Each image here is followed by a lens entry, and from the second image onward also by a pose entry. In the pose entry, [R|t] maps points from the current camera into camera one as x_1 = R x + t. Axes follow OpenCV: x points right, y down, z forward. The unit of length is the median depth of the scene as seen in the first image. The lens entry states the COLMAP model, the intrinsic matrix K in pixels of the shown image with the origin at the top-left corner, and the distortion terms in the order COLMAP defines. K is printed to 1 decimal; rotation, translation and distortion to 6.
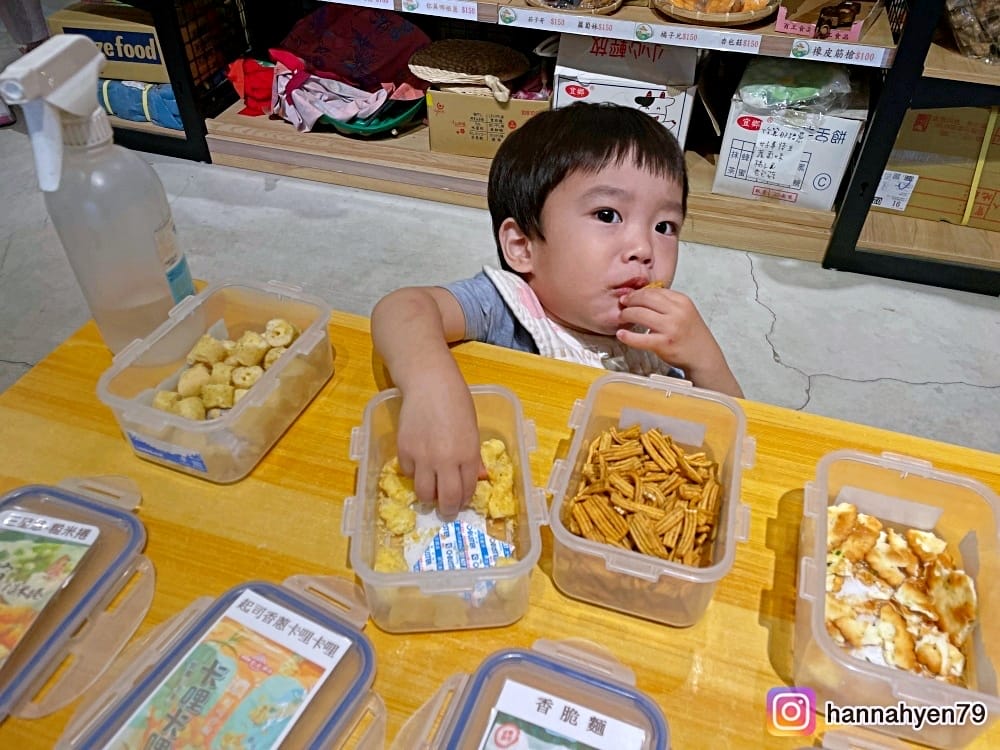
lens RADIAL K [[750.9, 0, 500.0], [0, 750.9, 375.0], [0, 0, 1]] dist [0.065714, -0.089294]
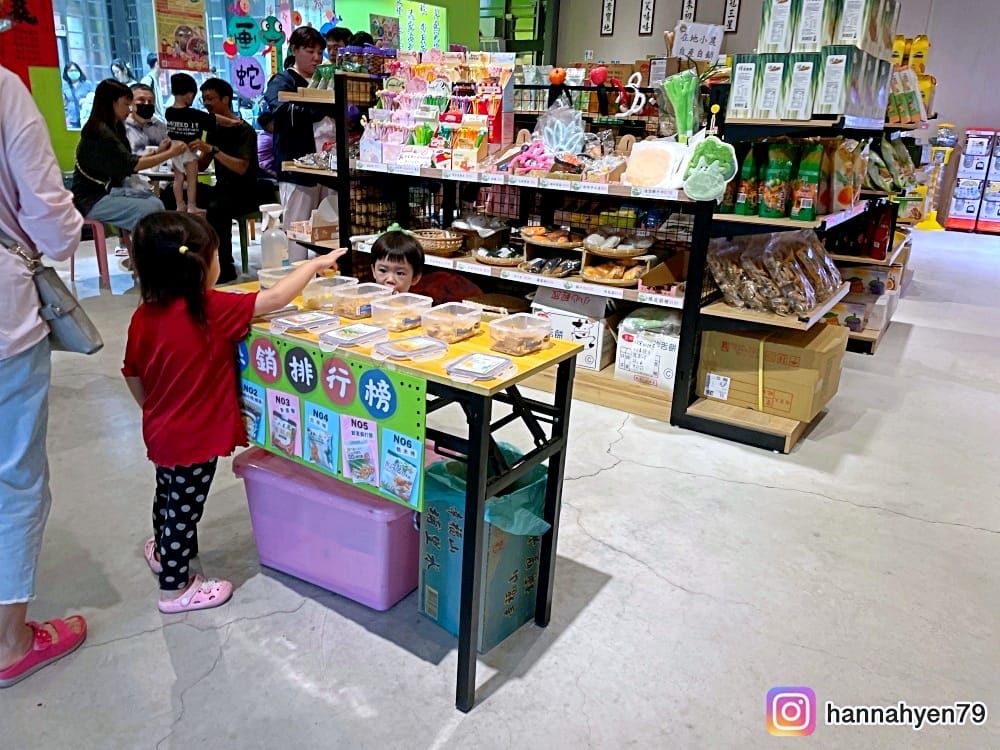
lens RADIAL K [[750.9, 0, 500.0], [0, 750.9, 375.0], [0, 0, 1]] dist [0.065714, -0.089294]
pose [[0.962350, 0.111722, -0.247791, 0.478801], [-0.202728, 0.902276, -0.380525, 0.471554], [0.181063, 0.416433, 0.890954, -0.582919]]
